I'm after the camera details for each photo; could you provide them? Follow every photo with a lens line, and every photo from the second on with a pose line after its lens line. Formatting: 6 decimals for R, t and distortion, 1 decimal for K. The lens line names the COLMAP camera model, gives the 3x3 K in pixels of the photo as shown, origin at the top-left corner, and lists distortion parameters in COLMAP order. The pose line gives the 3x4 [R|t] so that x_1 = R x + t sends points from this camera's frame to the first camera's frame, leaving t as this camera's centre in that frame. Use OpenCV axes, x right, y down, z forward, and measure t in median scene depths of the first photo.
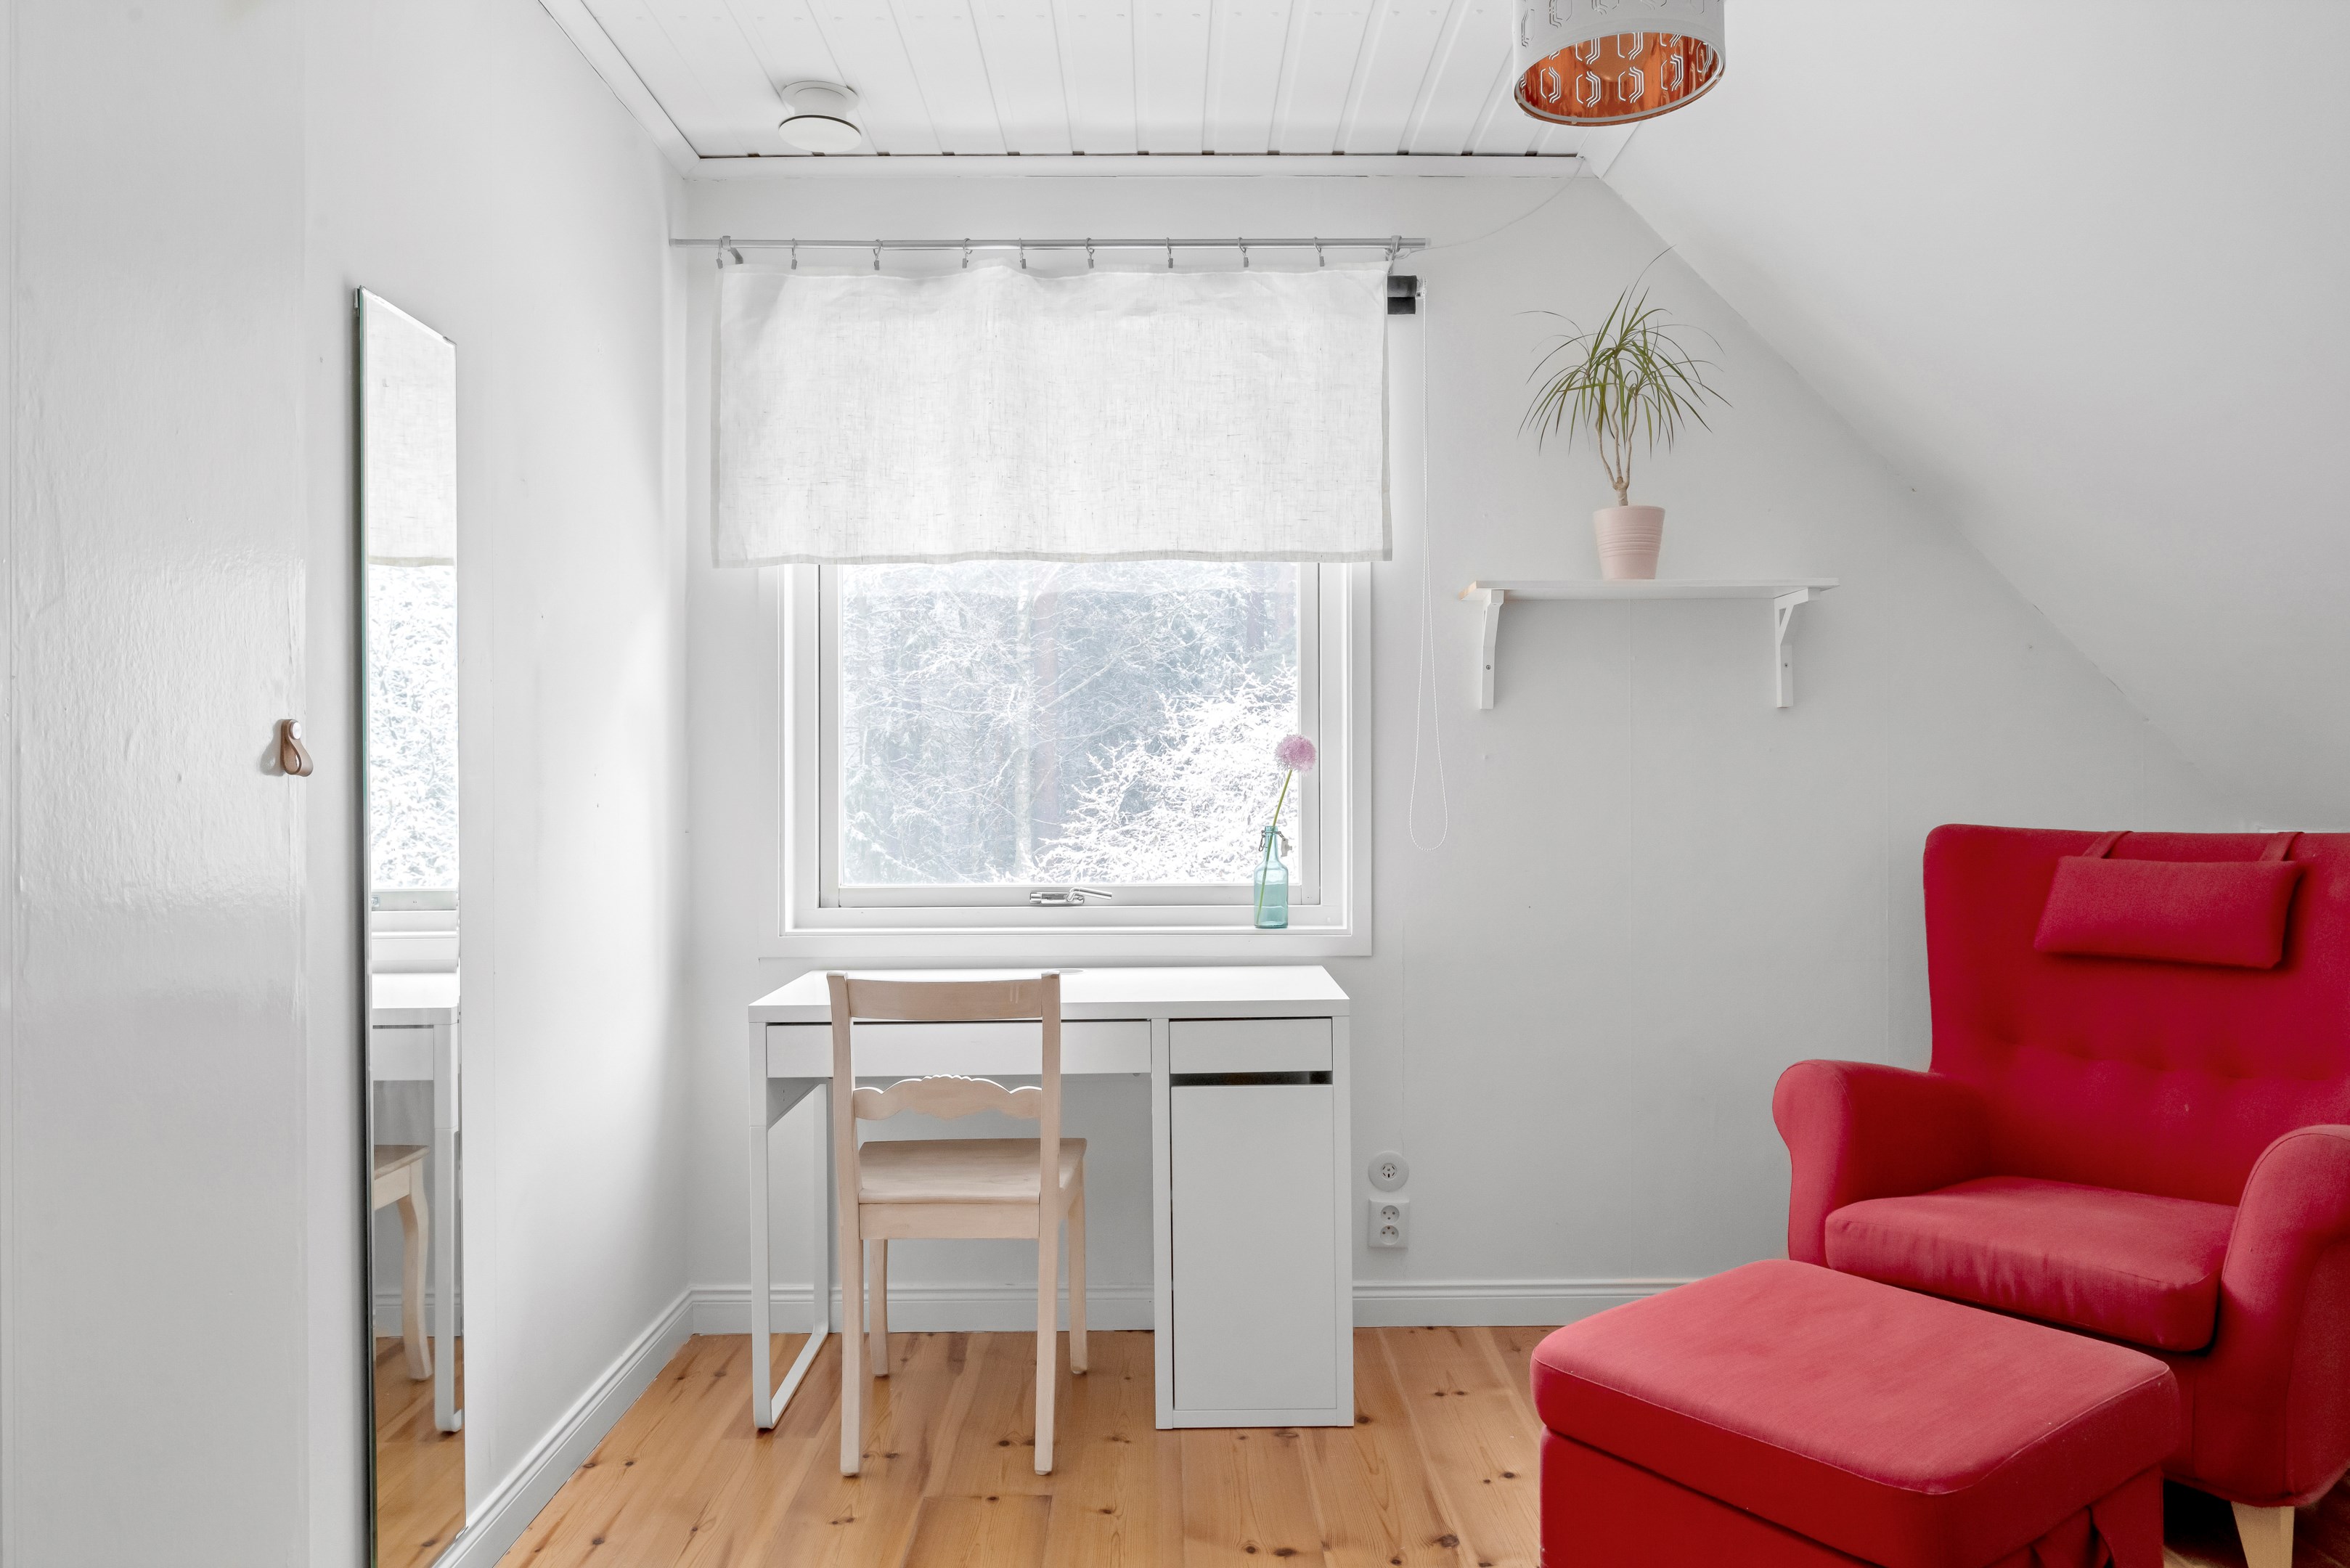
lens RADIAL K [[1579.3, 0, 1176.5], [0, 1579.3, 773.7], [0, 0, 1]] dist [-0.005894, -0.003741]
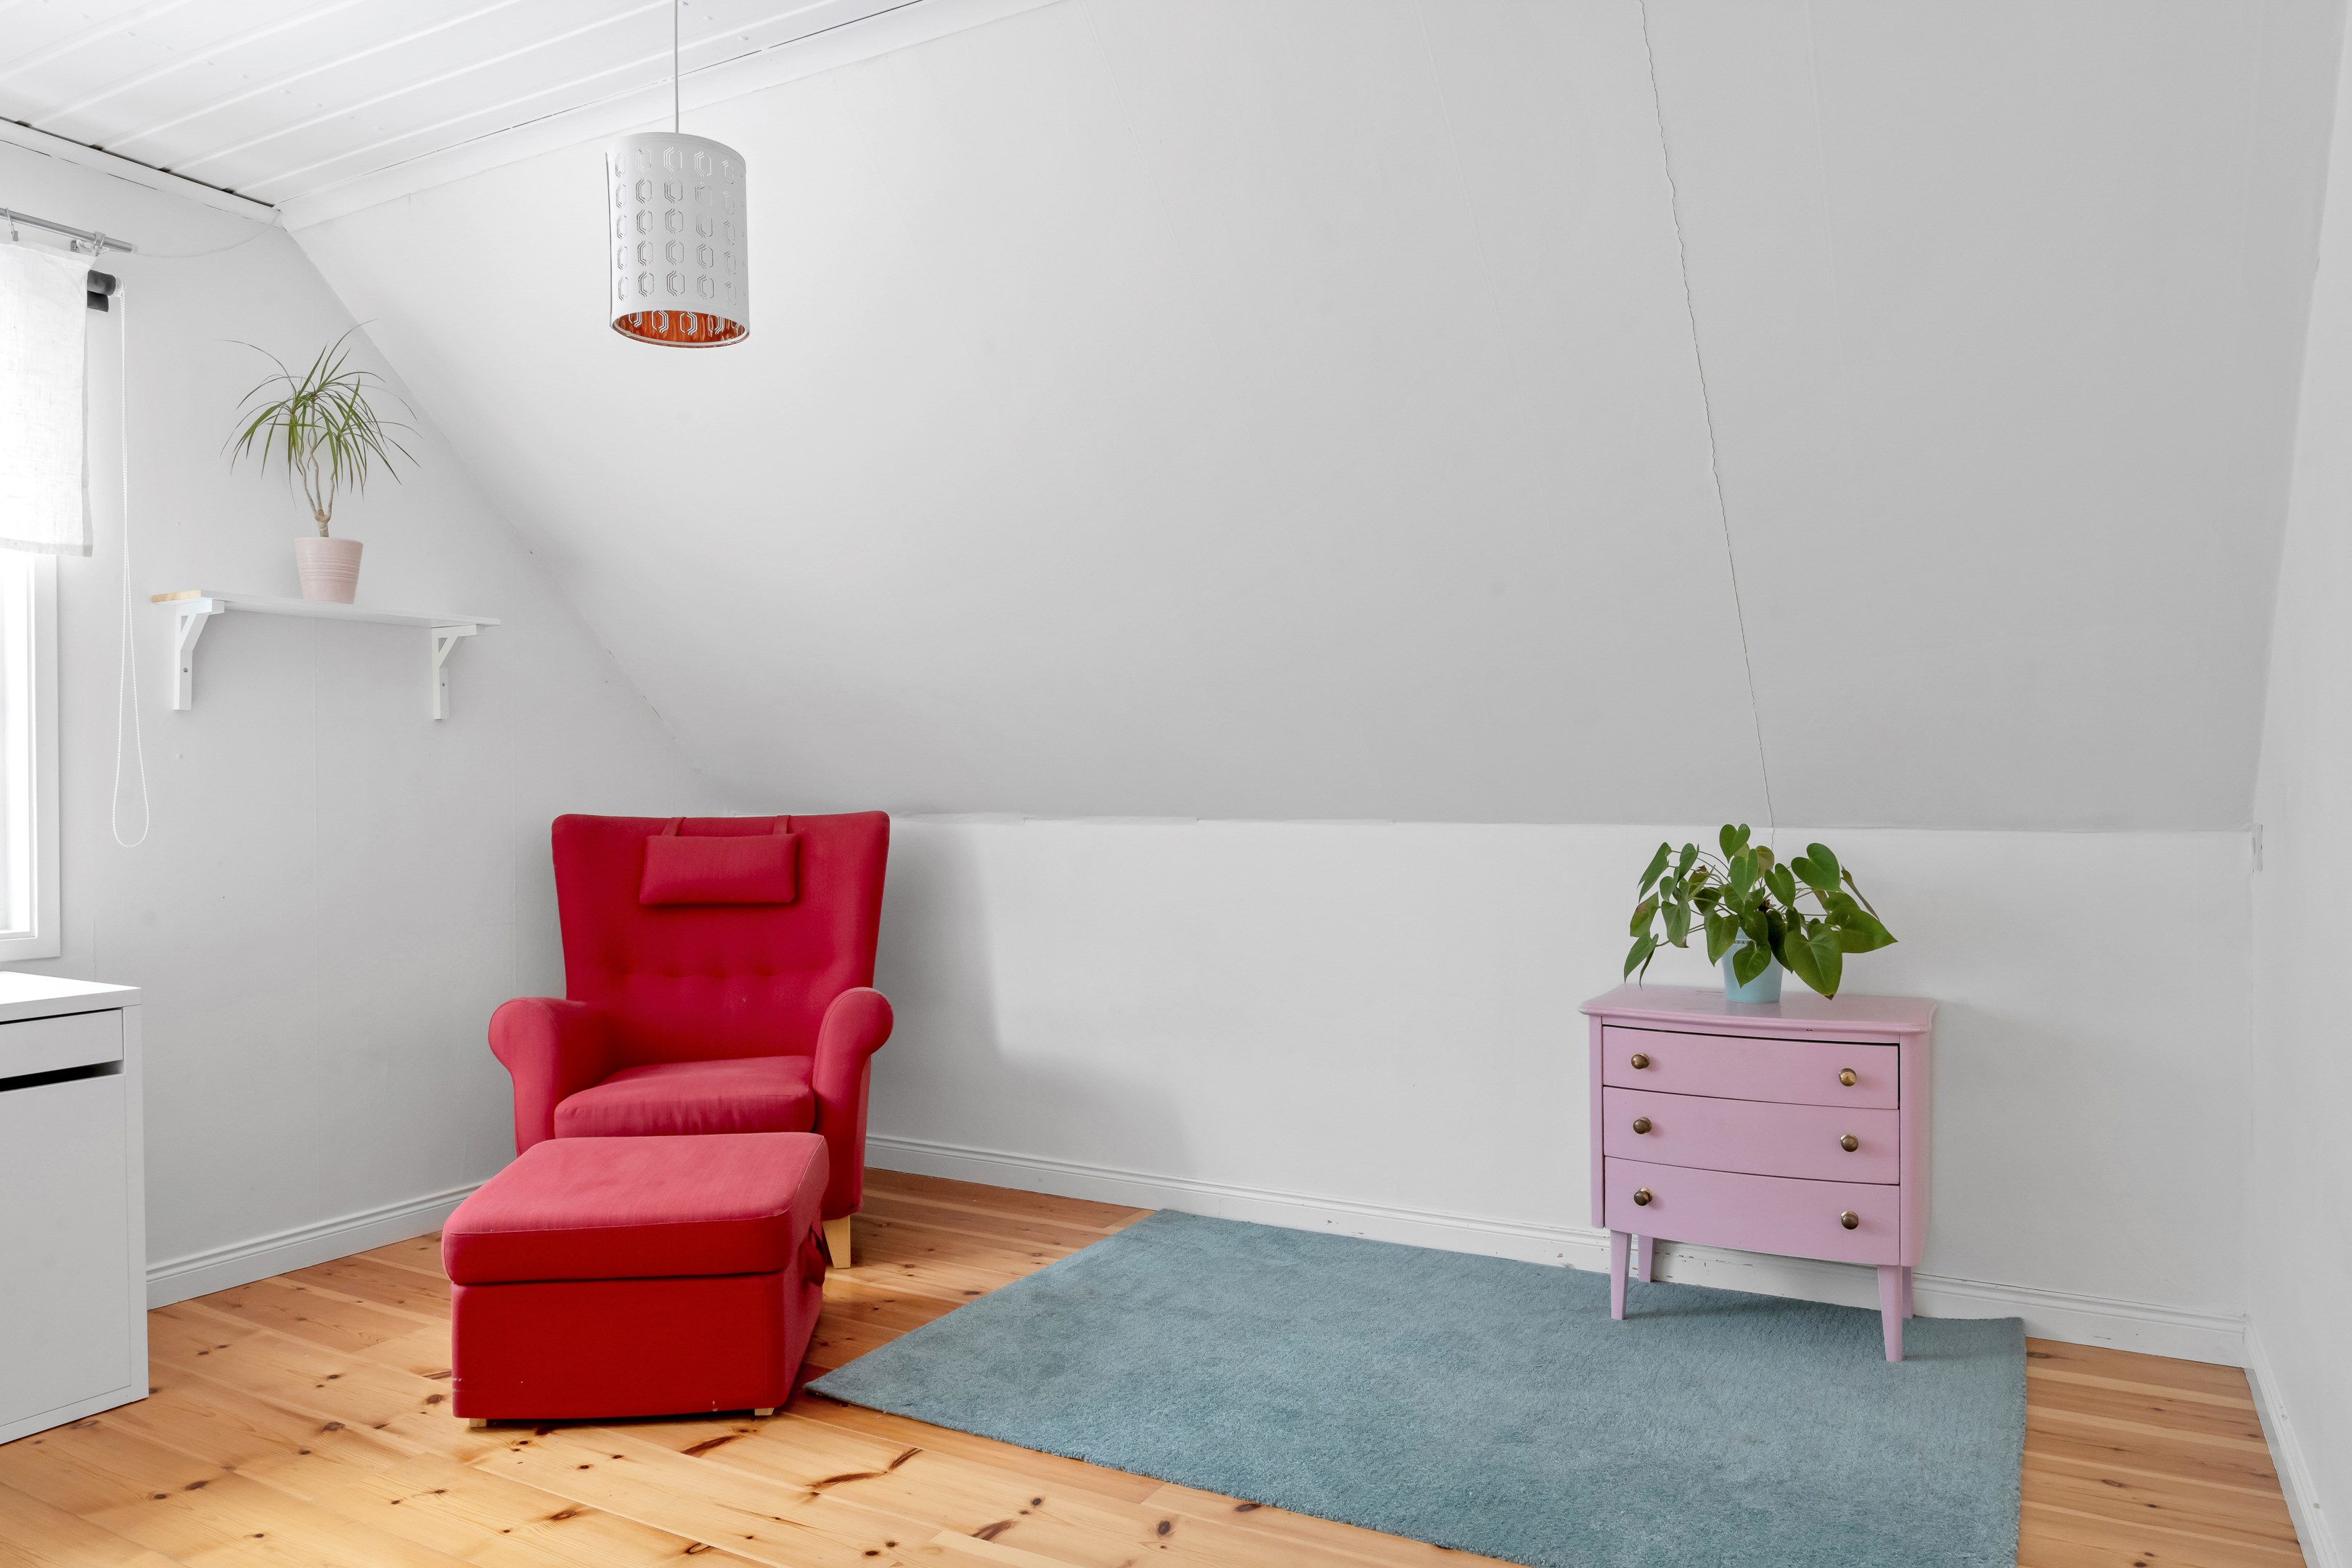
lens RADIAL K [[1558.8, 0, 1184.8], [0, 1558.8, 789.3], [0, 0, 1]] dist [-0.006627, 0.001006]
pose [[0.494264, 0.001673, 0.869310, -0.409707], [-0.004730, 0.999989, 0.000765, 0.008005], [-0.869299, -0.004490, 0.494266, -0.092203]]
